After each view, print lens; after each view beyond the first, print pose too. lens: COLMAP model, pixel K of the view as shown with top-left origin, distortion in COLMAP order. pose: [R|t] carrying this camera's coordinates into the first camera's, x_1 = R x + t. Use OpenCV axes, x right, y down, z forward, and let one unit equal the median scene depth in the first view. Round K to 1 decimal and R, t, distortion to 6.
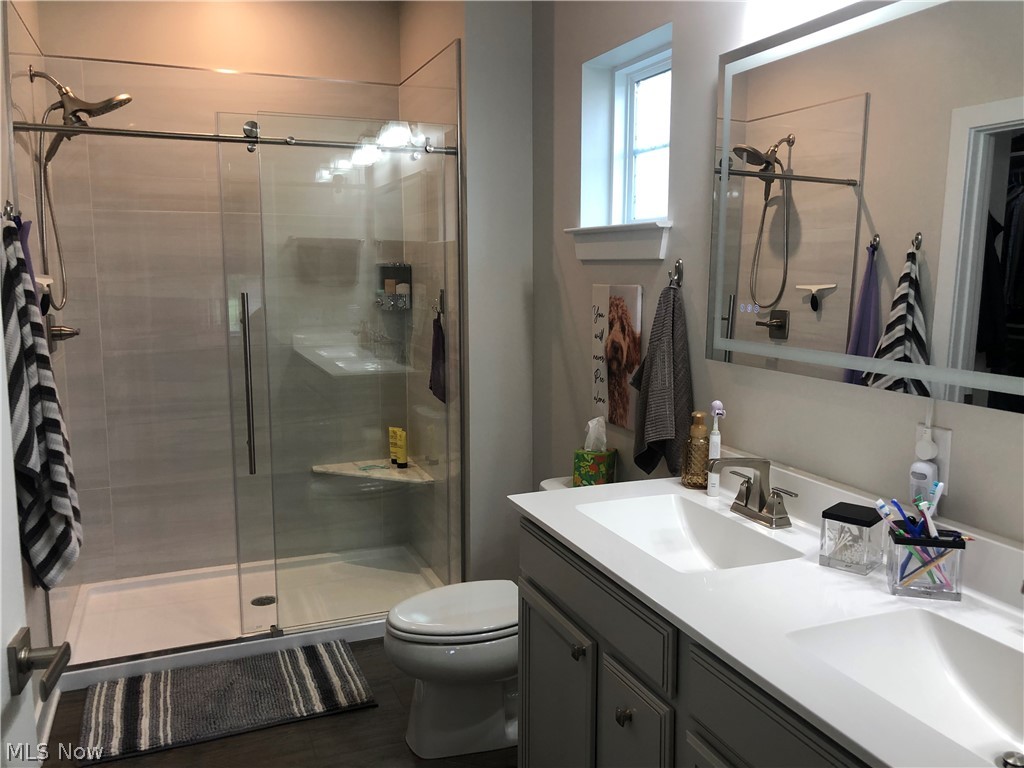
lens RADIAL K [[836.5, 0, 510.4], [0, 836.5, 385.4], [0, 0, 1]] dist [-0.019058, -0.006841]
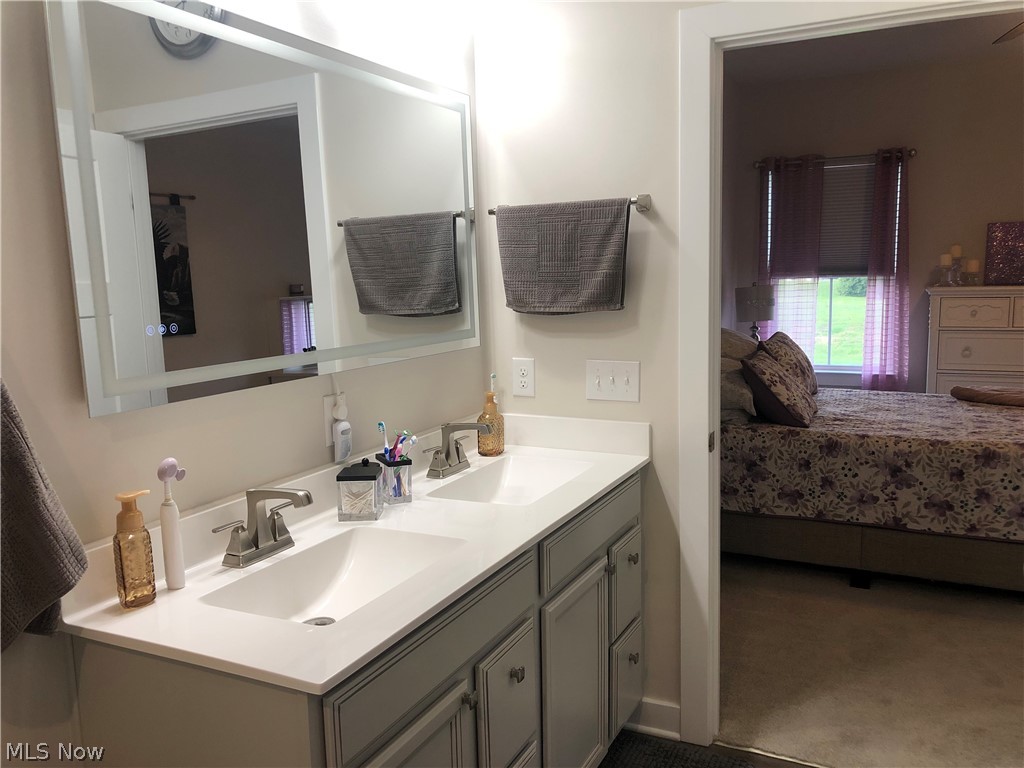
lens RADIAL K [[836.5, 0, 510.5], [0, 836.5, 386.3], [0, 0, 1]] dist [-0.019058, -0.006841]
pose [[-0.656217, -0.103116, 0.747493, -0.676687], [0.123601, 0.962549, 0.241291, -0.253921], [-0.744380, 0.250731, -0.618896, 1.651960]]
